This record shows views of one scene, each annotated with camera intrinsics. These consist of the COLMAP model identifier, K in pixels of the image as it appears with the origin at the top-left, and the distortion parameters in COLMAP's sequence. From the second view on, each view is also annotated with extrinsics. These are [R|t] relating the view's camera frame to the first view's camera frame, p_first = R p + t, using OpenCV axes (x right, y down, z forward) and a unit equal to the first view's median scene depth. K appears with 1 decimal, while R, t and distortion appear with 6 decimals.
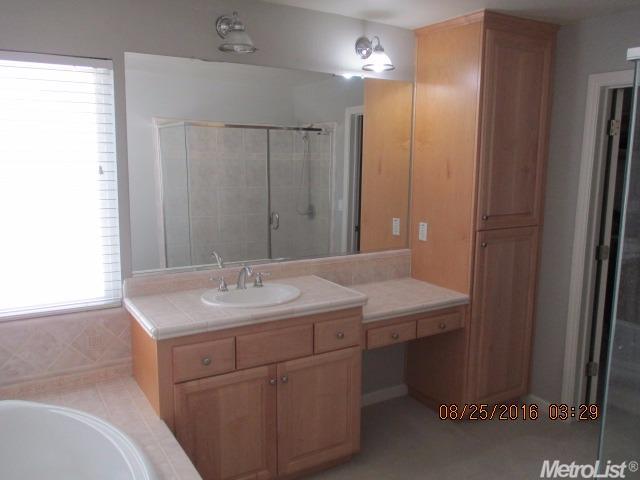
lens RADIAL K [[551.0, 0, 318.0], [0, 551.0, 234.7], [0, 0, 1]] dist [0.006406, -0.008398]
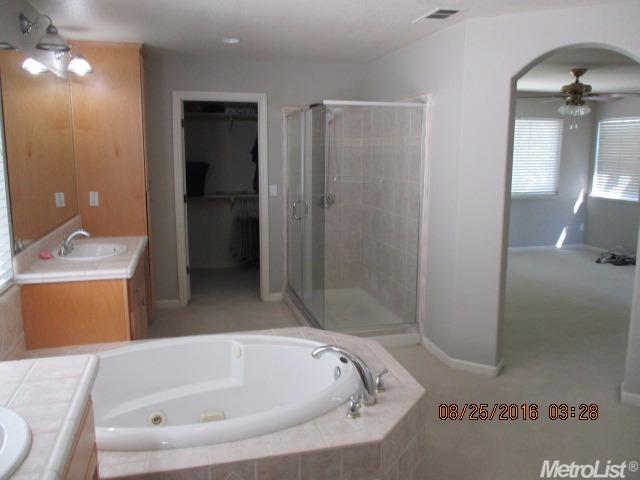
lens RADIAL K [[551.0, 0, 321.5], [0, 551.0, 242.1], [0, 0, 1]] dist [0.006406, -0.008398]
pose [[0.274839, -0.174031, 0.945609, -1.194189], [0.151103, 0.979080, 0.136274, -0.002334], [-0.949543, 0.105431, 0.295386, 0.147369]]
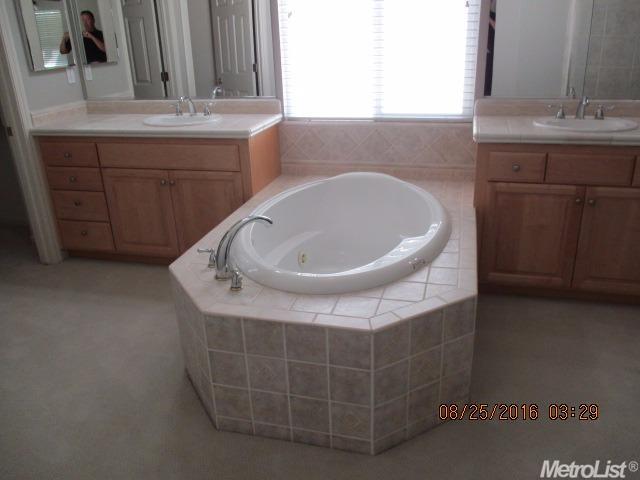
lens RADIAL K [[551.0, 0, 320.5], [0, 551.0, 238.5], [0, 0, 1]] dist [0.006406, -0.008398]
pose [[0.702931, 0.232277, -0.672262, 0.307566], [-0.074886, 0.964088, 0.254806, 0.094263], [0.707305, -0.128768, 0.695082, -0.138010]]
